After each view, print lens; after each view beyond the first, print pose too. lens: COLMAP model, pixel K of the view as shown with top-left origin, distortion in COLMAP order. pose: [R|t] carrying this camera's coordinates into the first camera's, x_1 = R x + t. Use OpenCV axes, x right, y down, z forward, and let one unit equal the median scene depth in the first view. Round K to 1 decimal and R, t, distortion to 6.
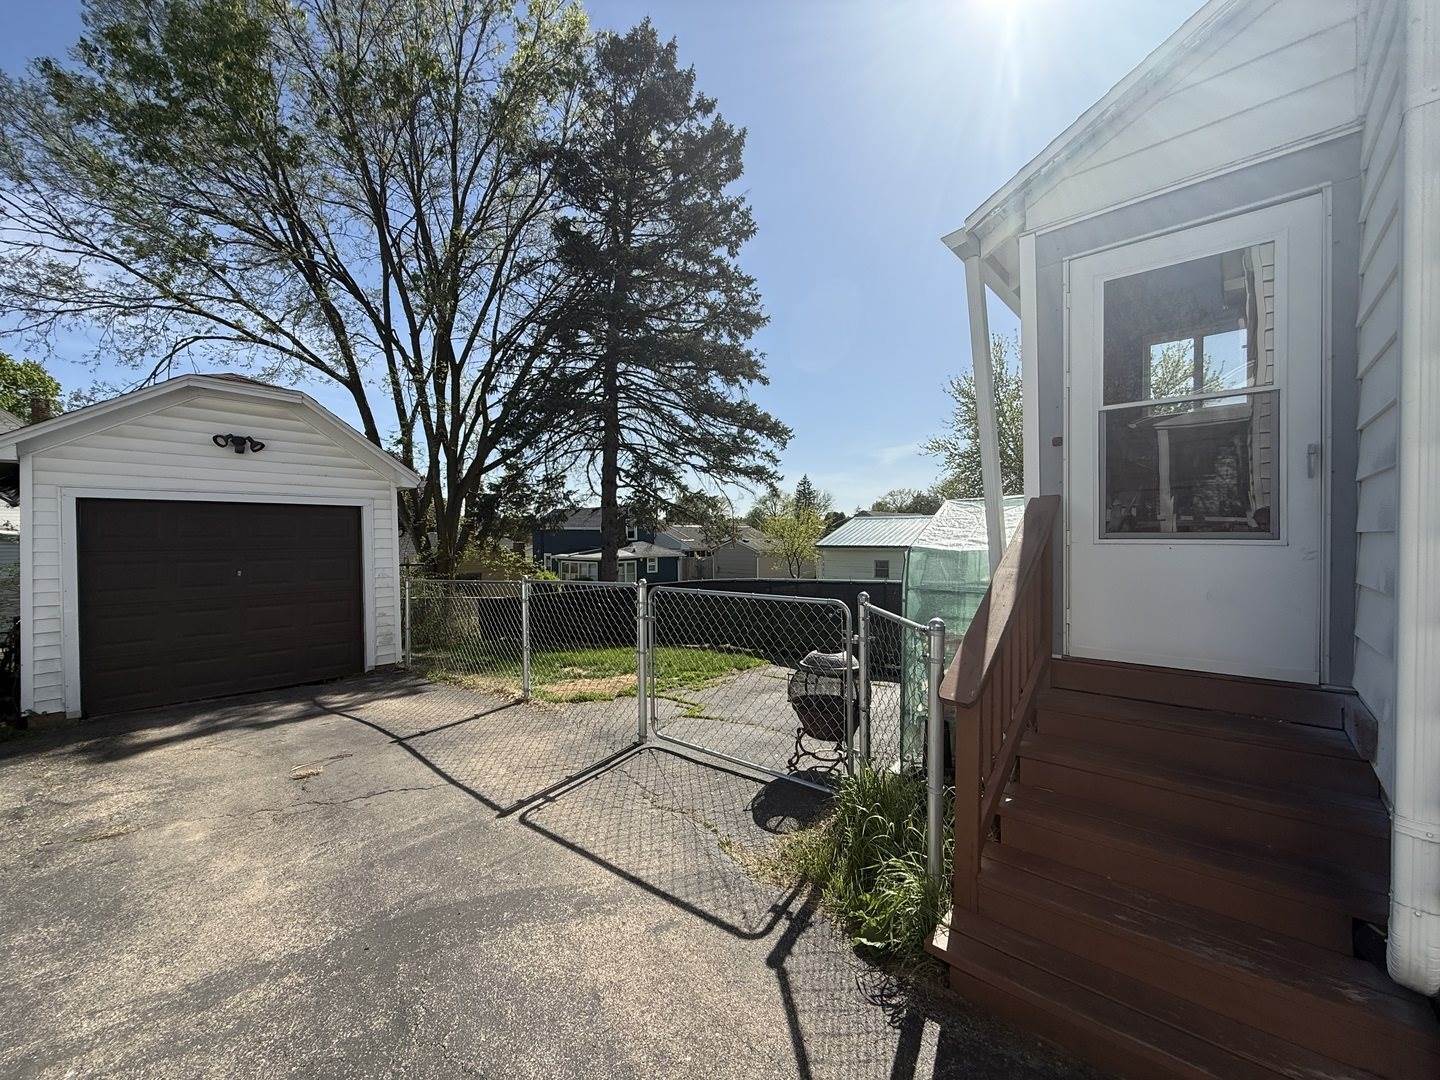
lens RADIAL K [[576.9, 0, 721.7], [0, 576.9, 543.1], [0, 0, 1]] dist [0.001409, 0.000404]
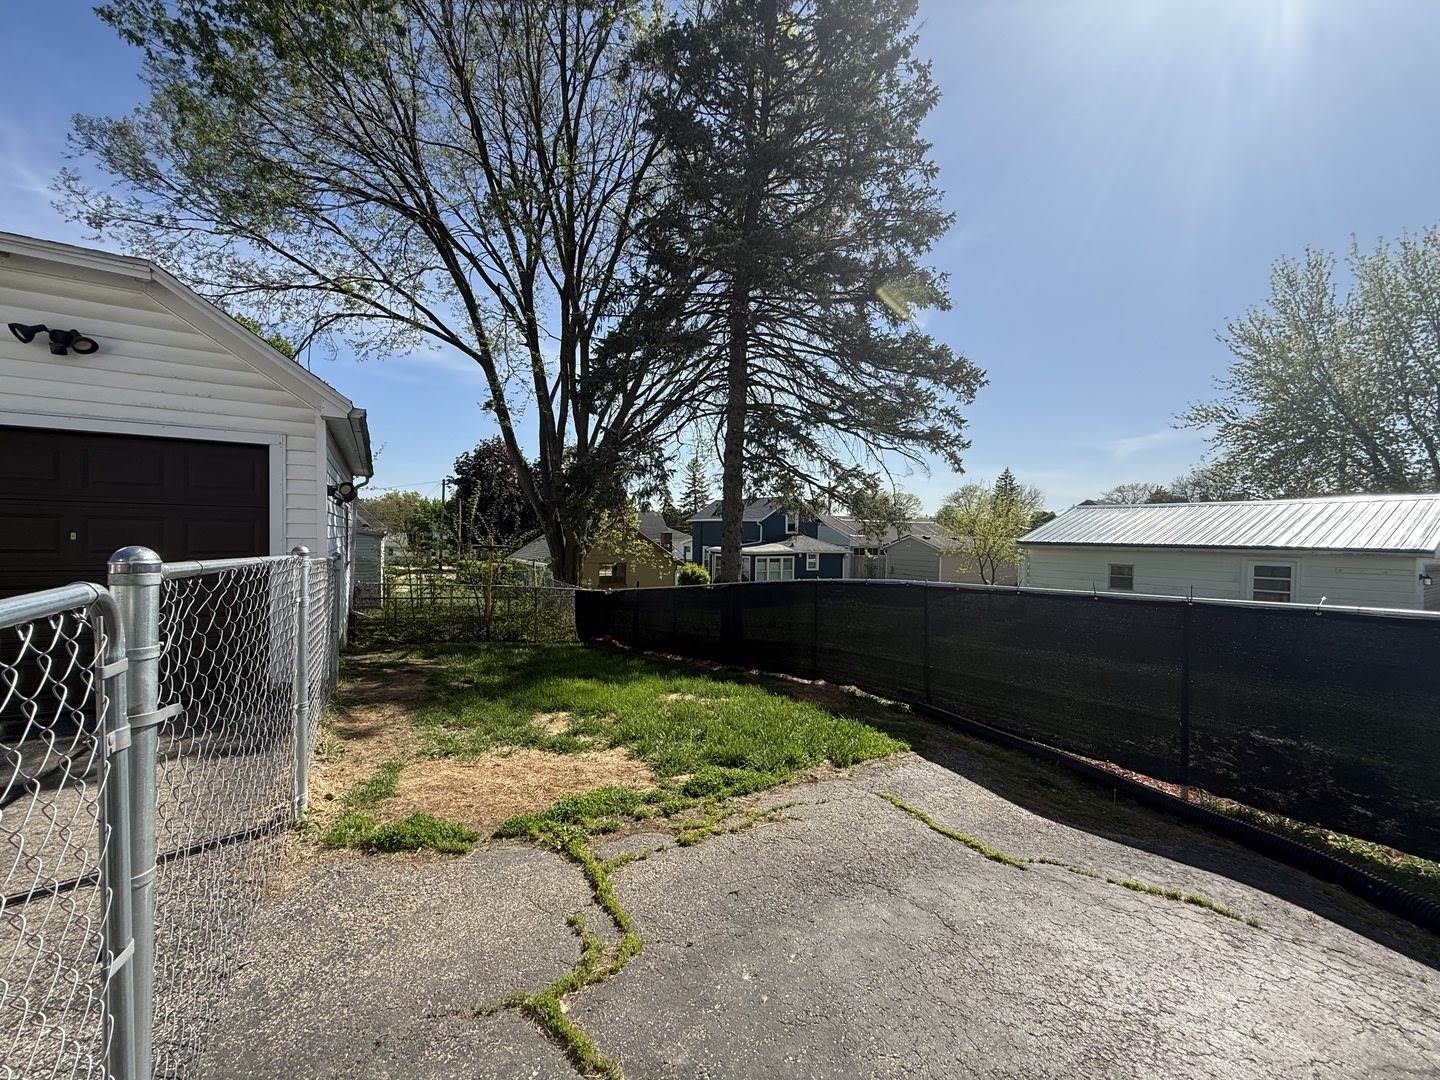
lens RADIAL K [[576.9, 0, 721.7], [0, 576.9, 543.1], [0, 0, 1]] dist [0.001409, 0.000404]
pose [[0.951037, 0.025092, -0.308057, 0.036943], [-0.024407, 0.999684, 0.006078, 0.013969], [0.308112, 0.001738, 0.951348, 0.221175]]
